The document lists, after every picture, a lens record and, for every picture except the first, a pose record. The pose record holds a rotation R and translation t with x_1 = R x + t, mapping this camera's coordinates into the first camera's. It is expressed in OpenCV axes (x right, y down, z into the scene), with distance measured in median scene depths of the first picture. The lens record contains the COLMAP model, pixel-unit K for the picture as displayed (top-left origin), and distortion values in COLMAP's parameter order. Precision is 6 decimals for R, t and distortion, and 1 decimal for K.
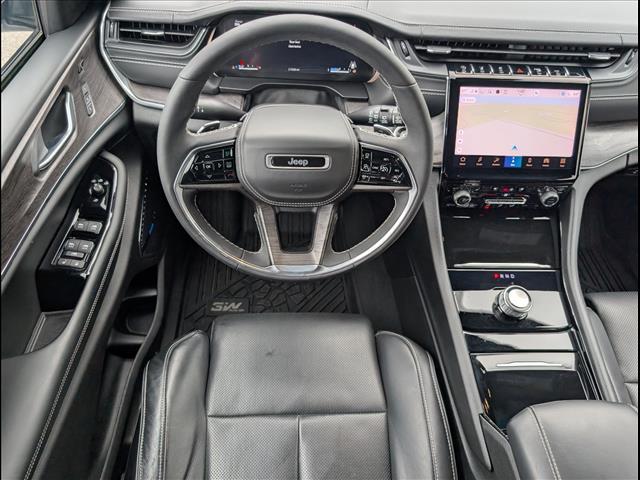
lens RADIAL K [[465.5, 0, 320.0], [0, 465.5, 240.0], [0, 0, 1]] dist [0.003890, -0.002148]
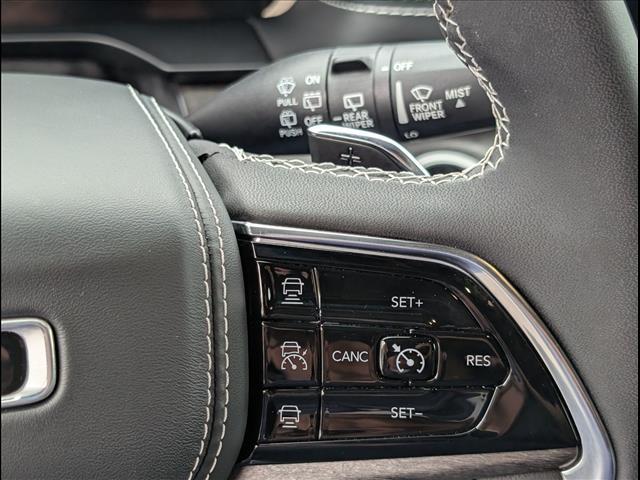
lens RADIAL K [[914.8, 0, 320.0], [0, 914.8, 240.0], [0, 0, 1]] dist [0.009596, 0.009198]
pose [[0.986621, -0.101091, 0.127902, 0.069810], [0.129191, 0.963330, -0.235172, -0.117870], [-0.099438, 0.248549, 0.963502, 0.663765]]
